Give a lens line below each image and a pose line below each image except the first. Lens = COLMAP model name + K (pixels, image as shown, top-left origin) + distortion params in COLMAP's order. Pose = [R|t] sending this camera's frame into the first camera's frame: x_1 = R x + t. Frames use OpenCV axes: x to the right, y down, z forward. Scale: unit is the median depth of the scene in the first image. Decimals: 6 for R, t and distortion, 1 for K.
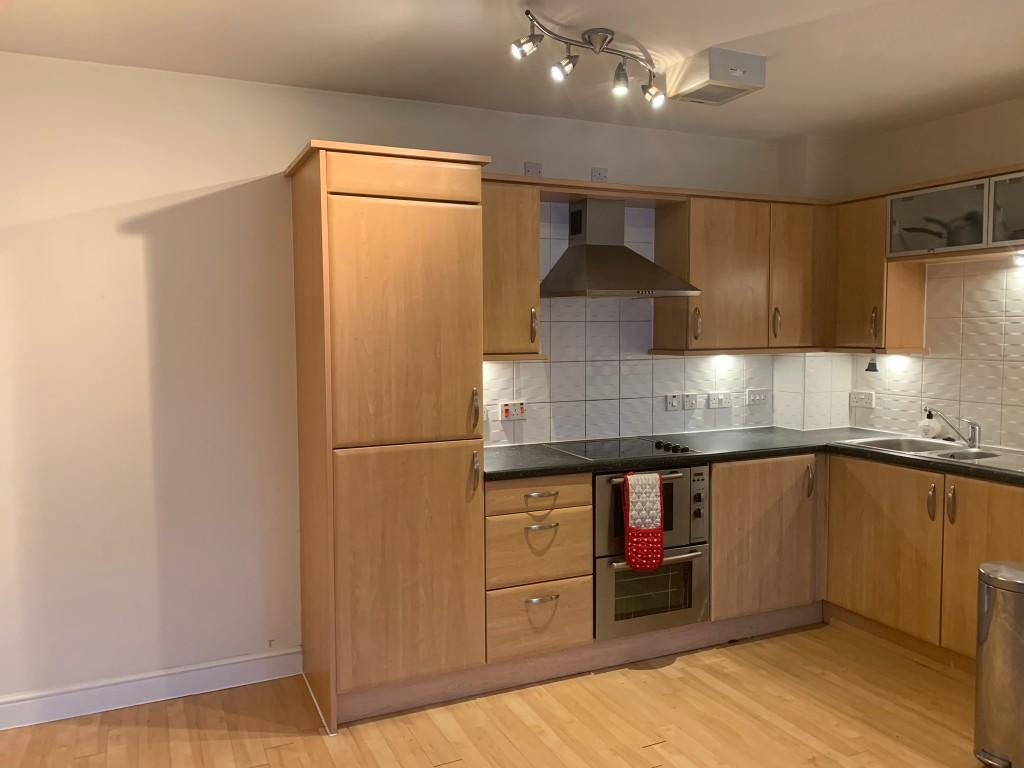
lens RADIAL K [[789.0, 0, 512.0], [0, 789.0, 384.0], [0, 0, 1]] dist [0.071481, -0.098939]
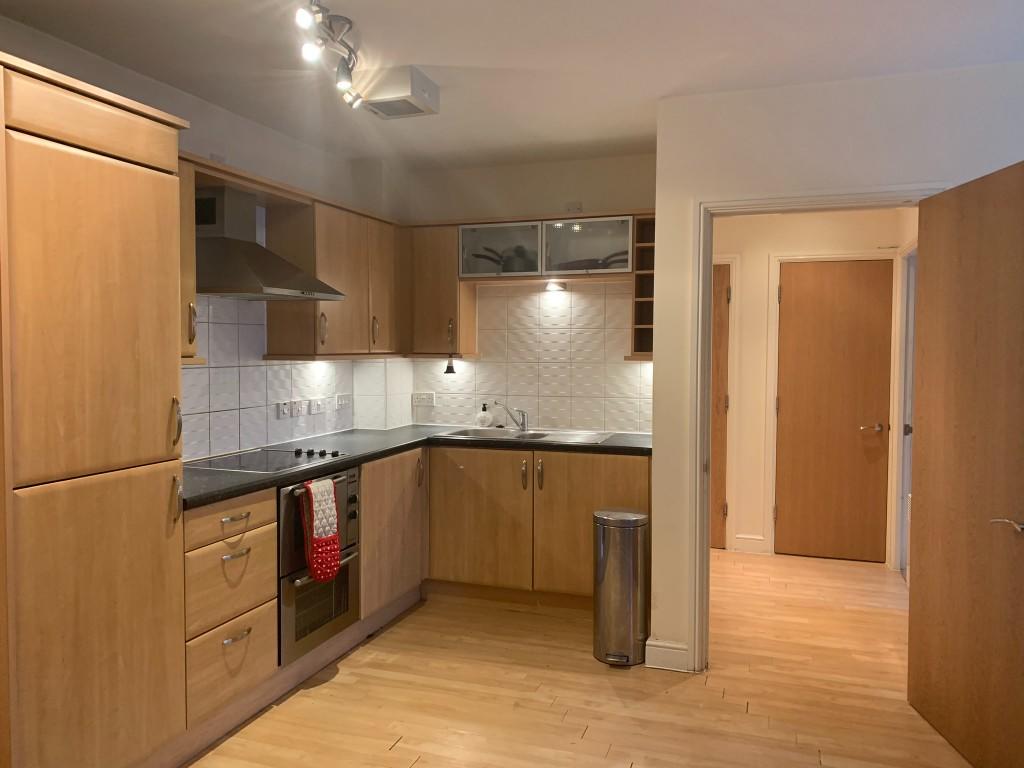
lens RADIAL K [[780.5, 0, 512.7], [0, 780.5, 381.0], [0, 0, 1]] dist [0.071586, -0.104915]
pose [[0.689784, -0.025047, 0.723582, -0.362102], [0.044495, 0.998979, -0.007837, 0.009587], [-0.722647, 0.037602, 0.690194, 0.164591]]
